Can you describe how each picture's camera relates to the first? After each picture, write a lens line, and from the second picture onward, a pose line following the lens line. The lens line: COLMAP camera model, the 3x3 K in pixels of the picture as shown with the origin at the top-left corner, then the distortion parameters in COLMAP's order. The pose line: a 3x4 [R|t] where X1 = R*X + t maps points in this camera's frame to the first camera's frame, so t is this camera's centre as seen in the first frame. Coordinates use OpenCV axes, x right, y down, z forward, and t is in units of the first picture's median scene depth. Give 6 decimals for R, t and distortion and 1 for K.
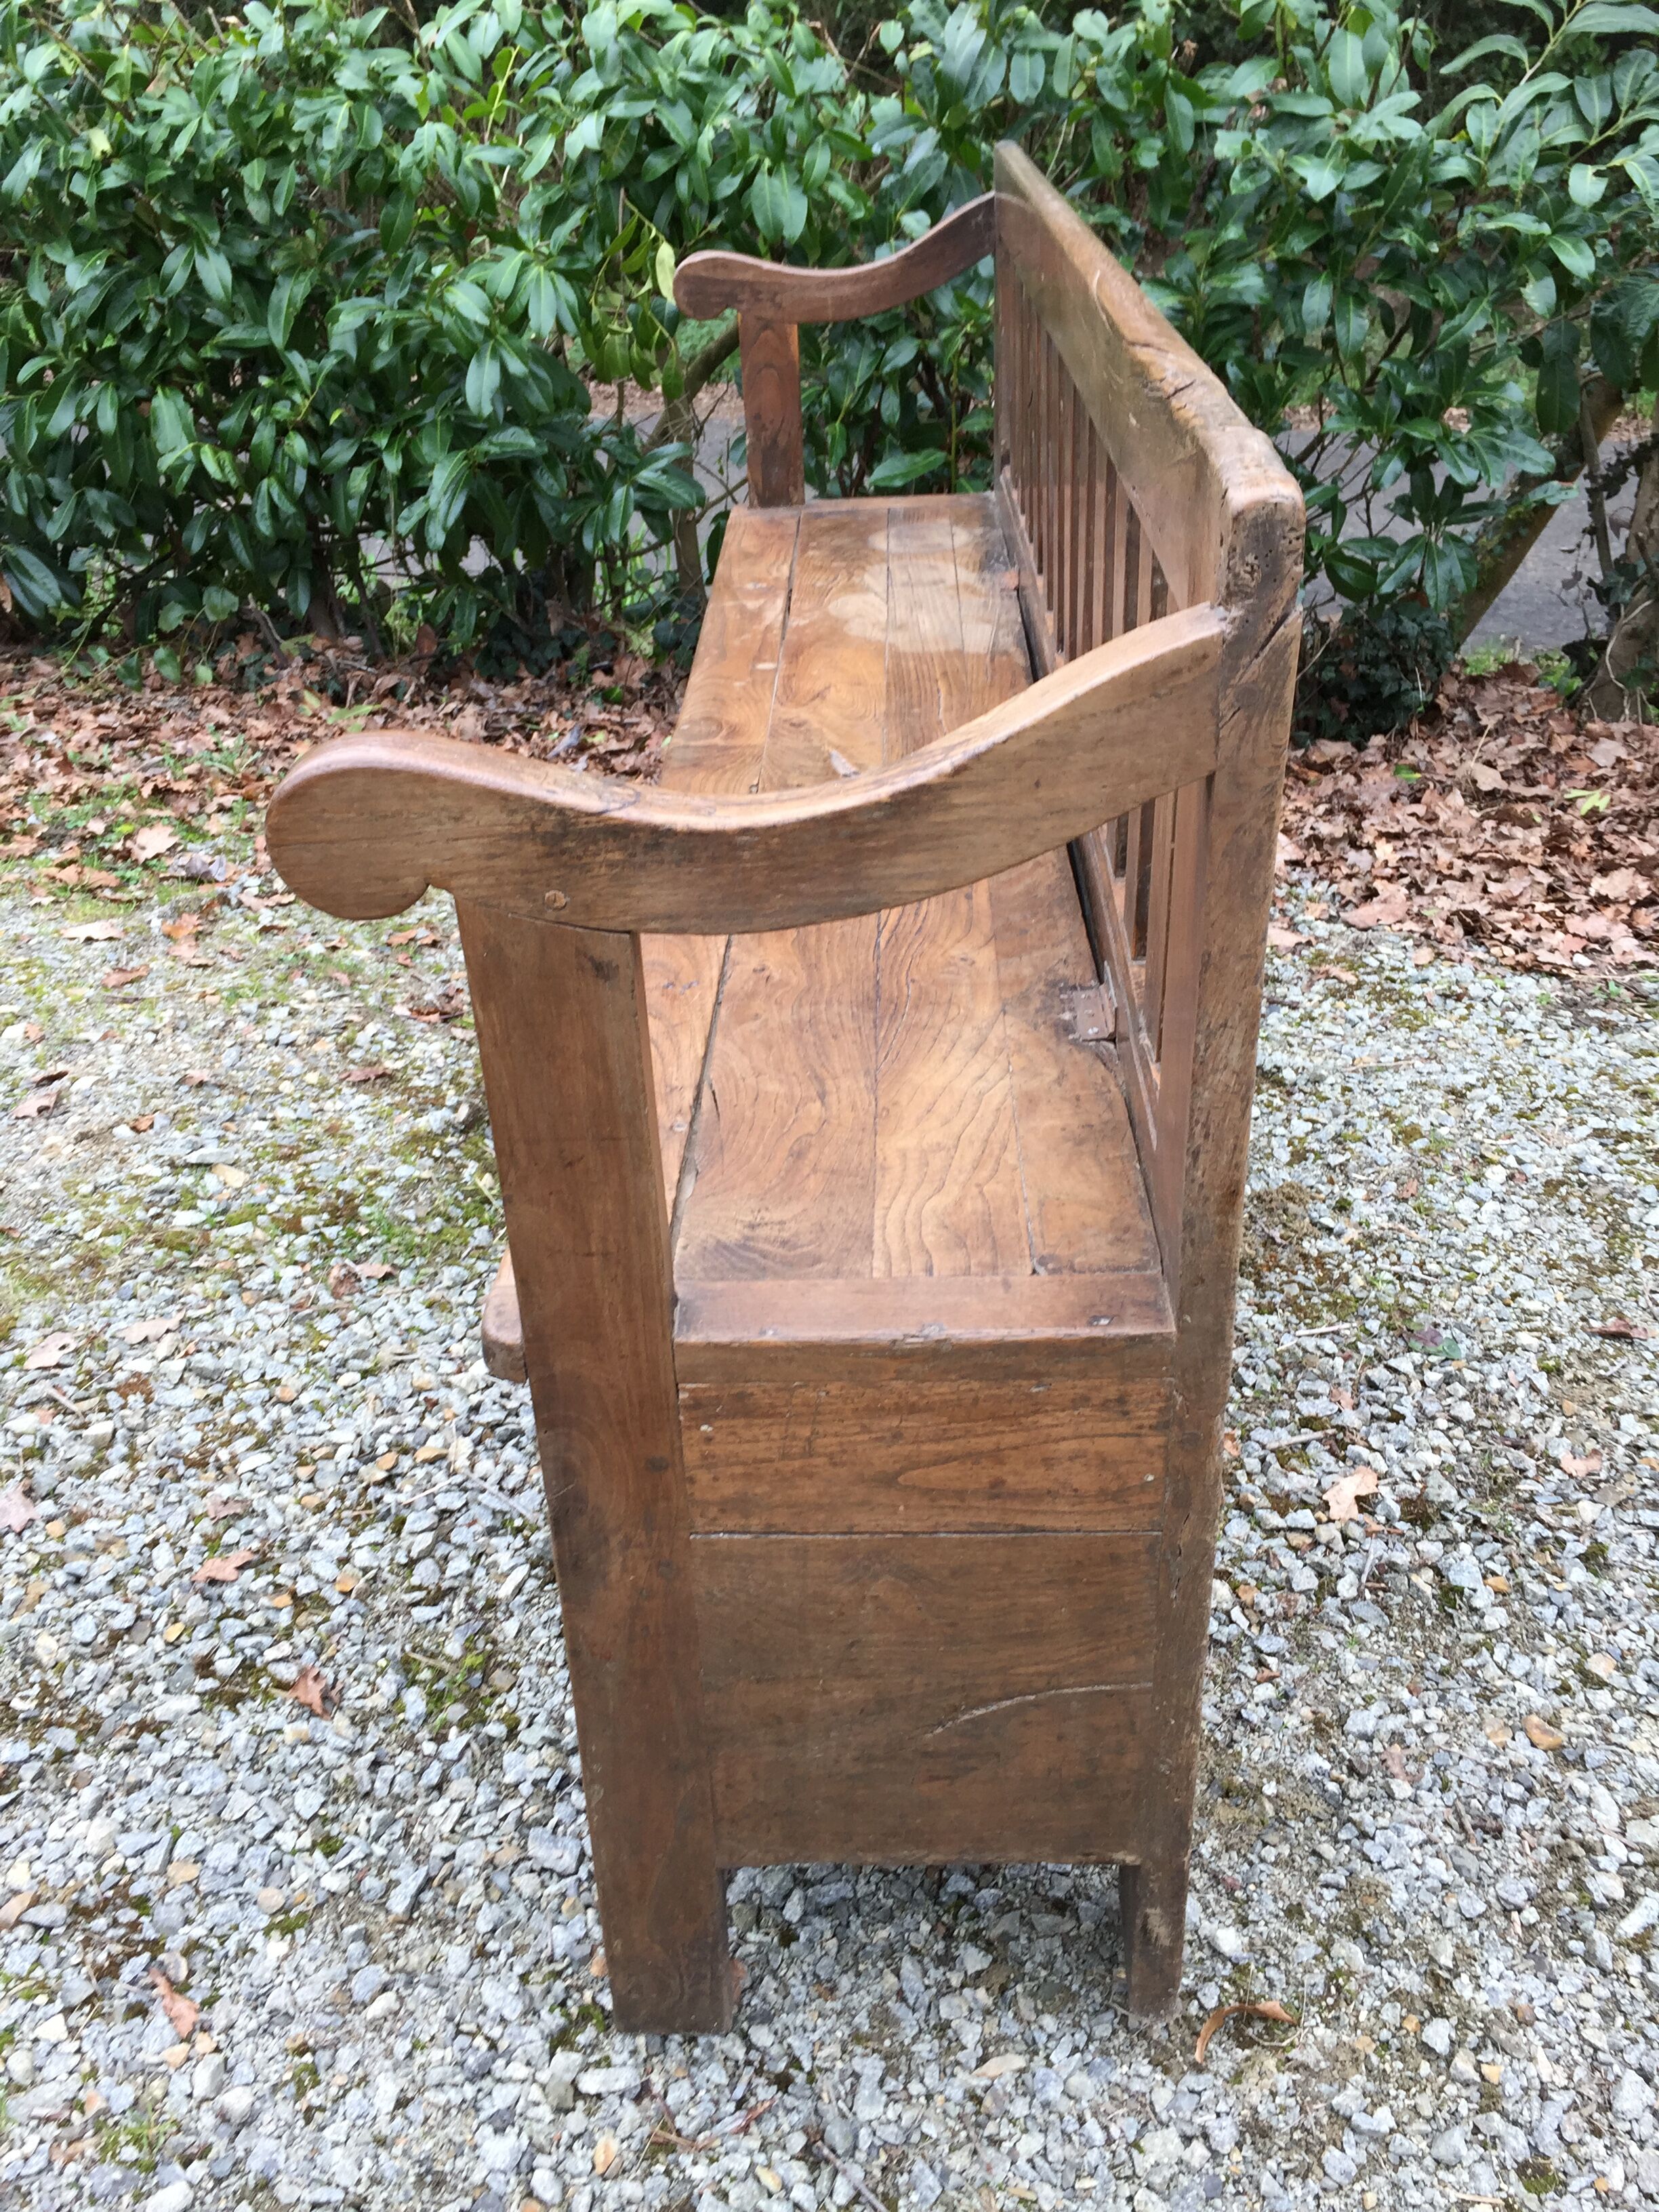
lens RADIAL K [[1889.3, 0, 839.7], [0, 1889.3, 1117.0], [0, 0, 1]] dist [0.091839, -0.121946]
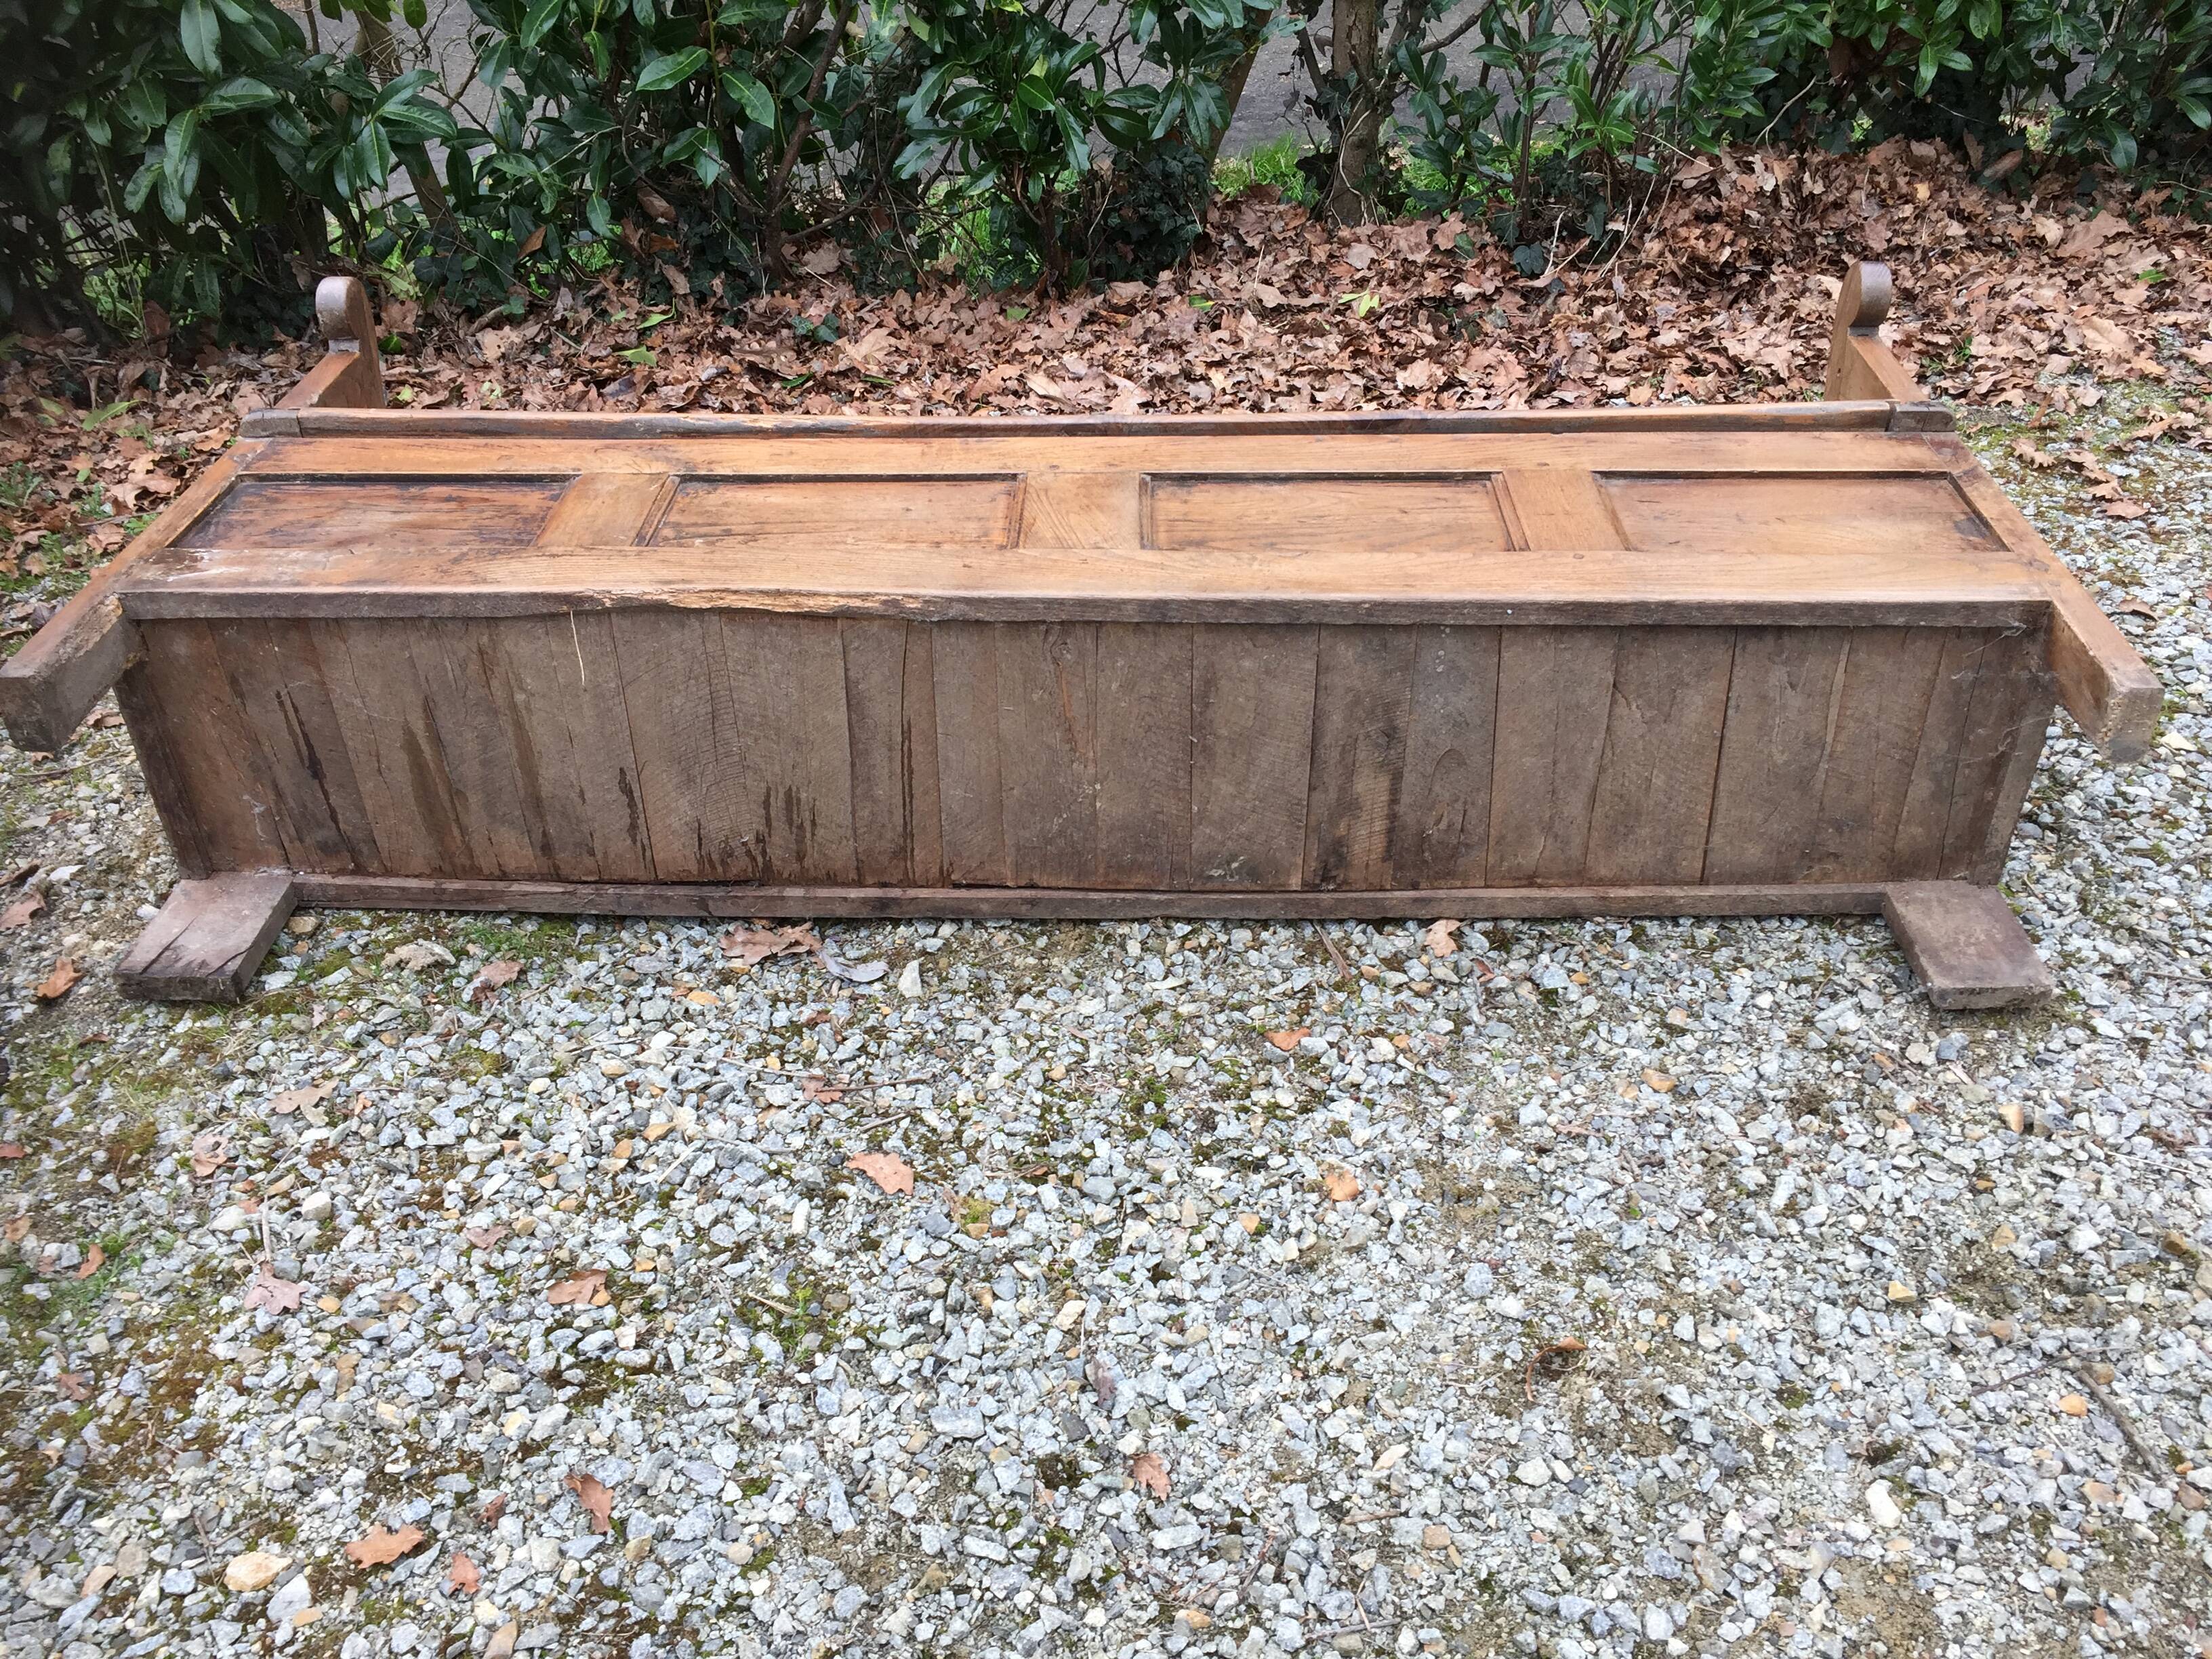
lens RADIAL K [[1879.8, 0, 1120.8], [0, 1879.8, 829.0], [0, 0, 1]] dist [0.085654, -0.106696]
pose [[0.928898, -0.239050, 0.282848, -0.151430], [0.213492, 0.969737, 0.118450, -0.033115], [-0.302604, -0.049643, 0.951823, -0.034083]]
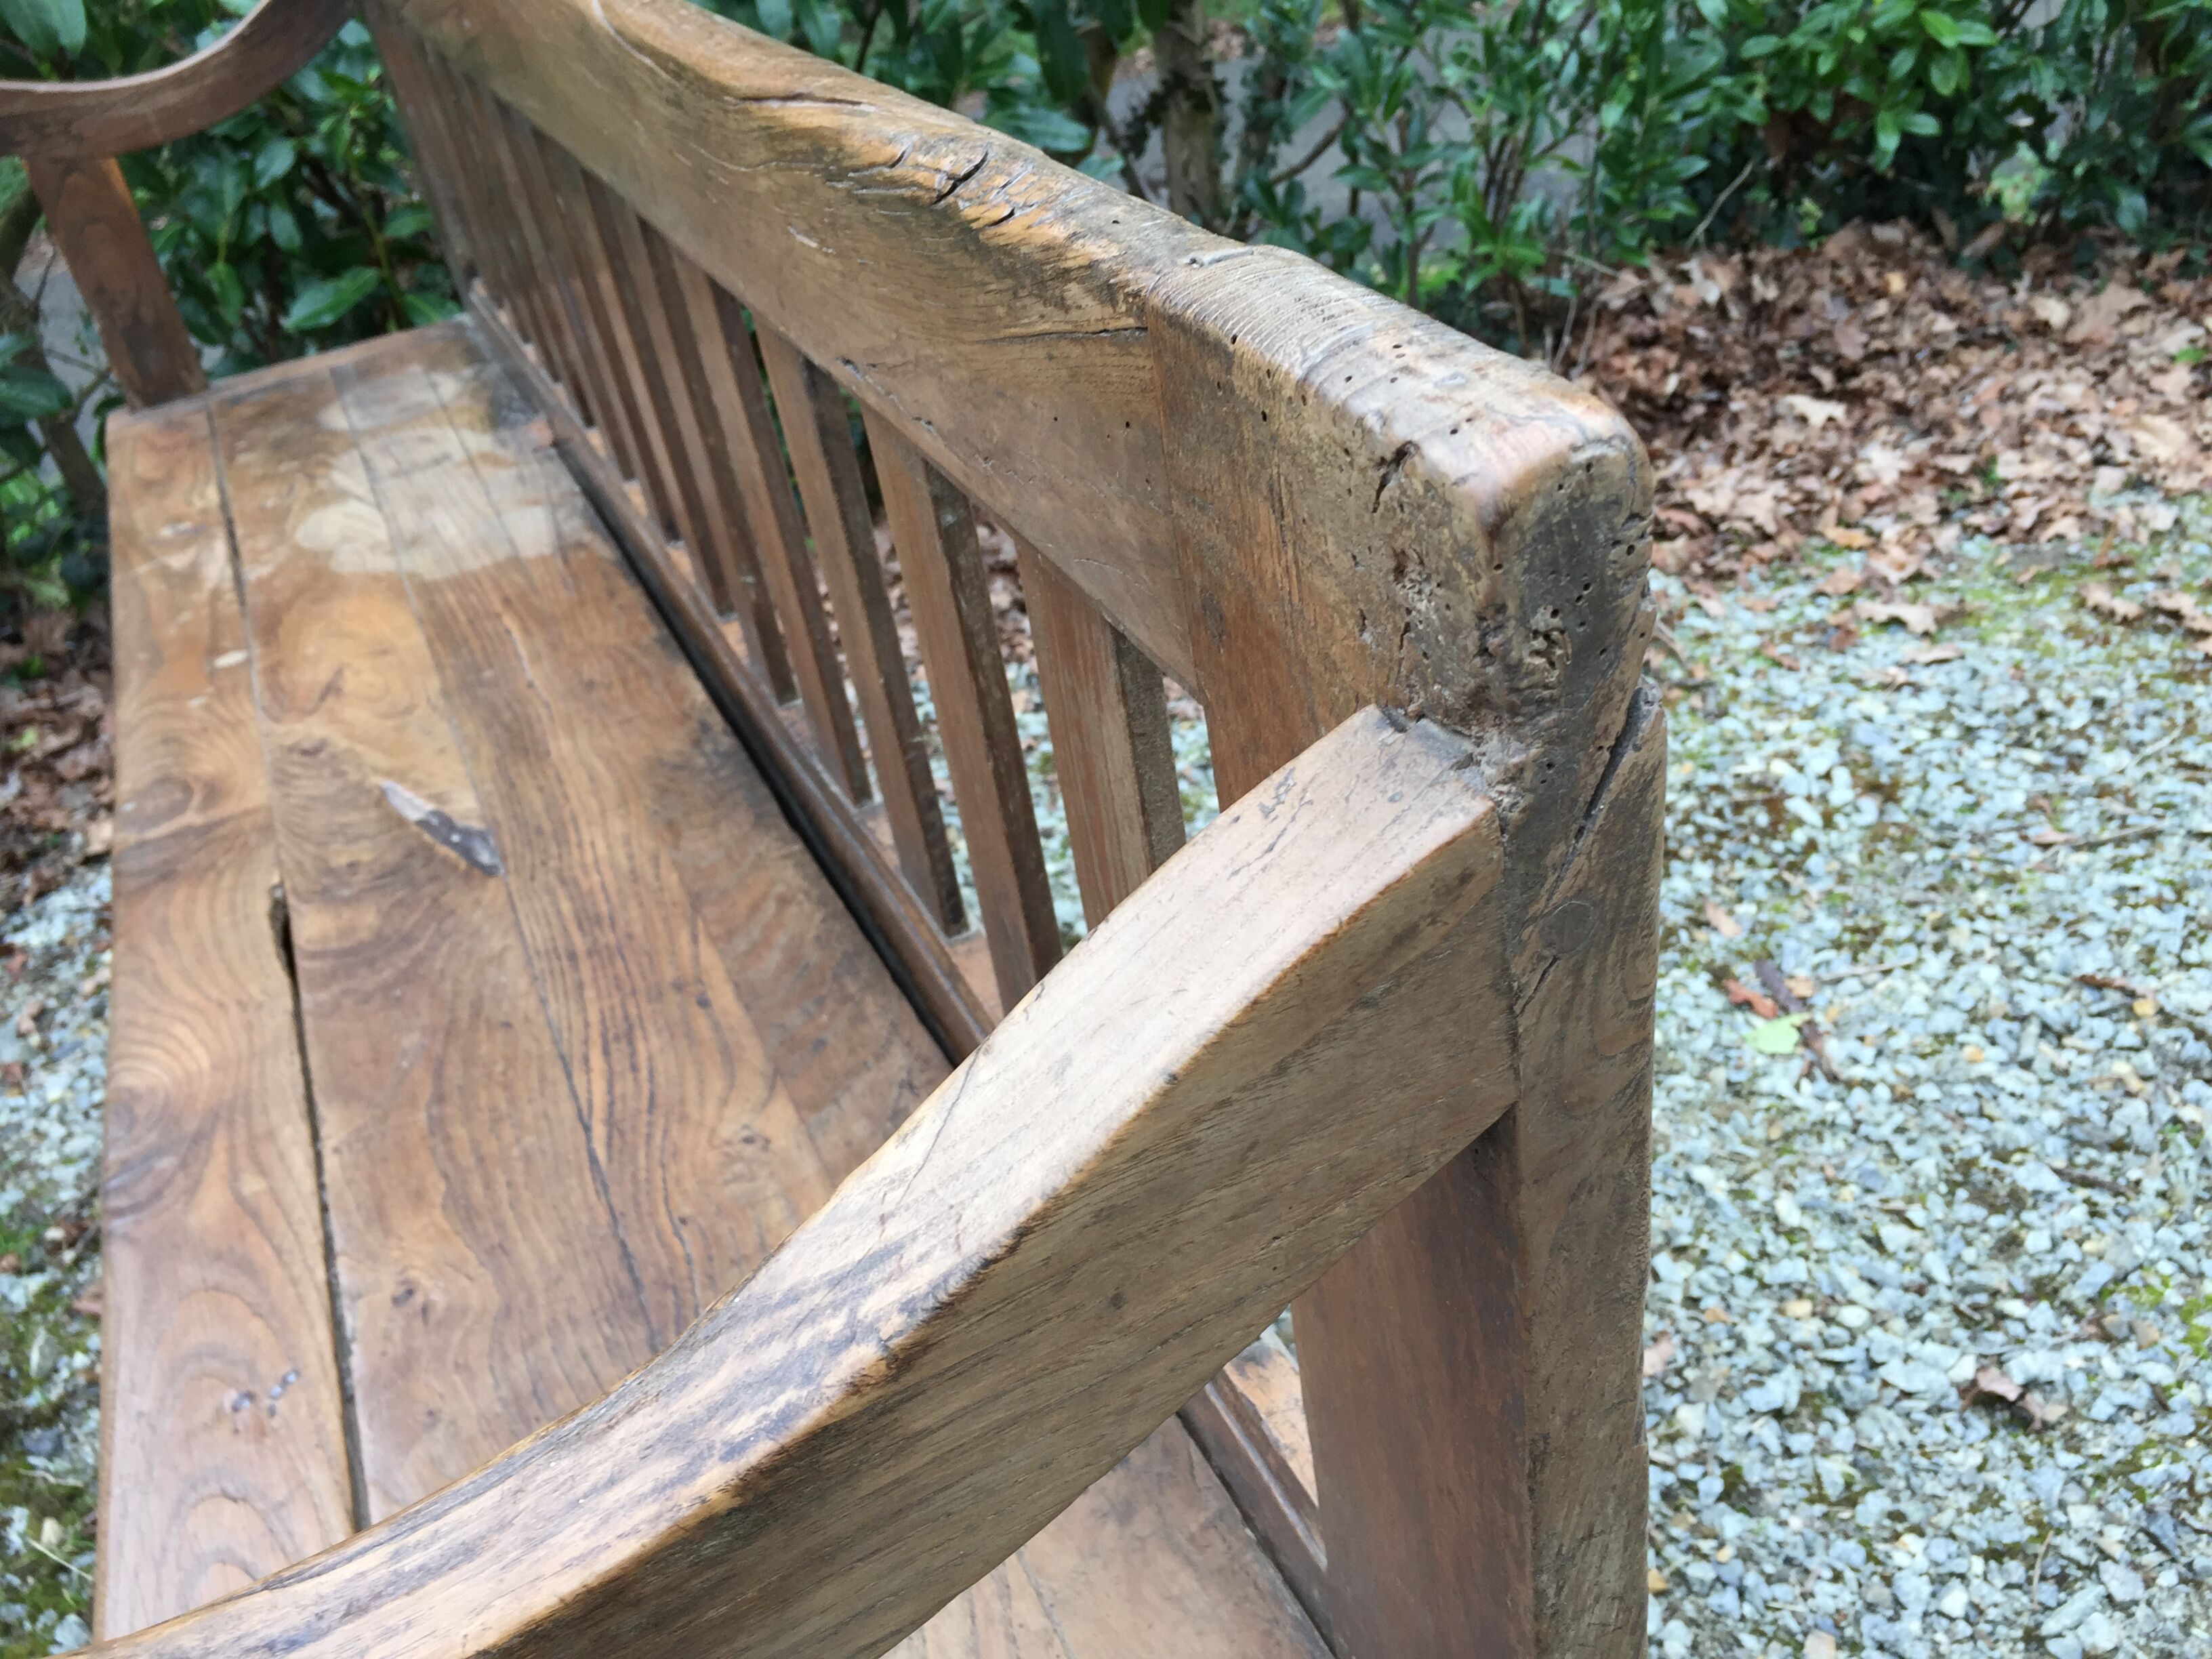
lens RADIAL K [[1889.3, 0, 1124.1], [0, 1889.3, 849.5], [0, 0, 1]] dist [0.091839, -0.121946]
pose [[0.893458, -0.320307, 0.314857, 0.006250], [0.318072, 0.946168, 0.059965, -0.087959], [-0.317115, 0.046571, 0.947243, 0.203879]]
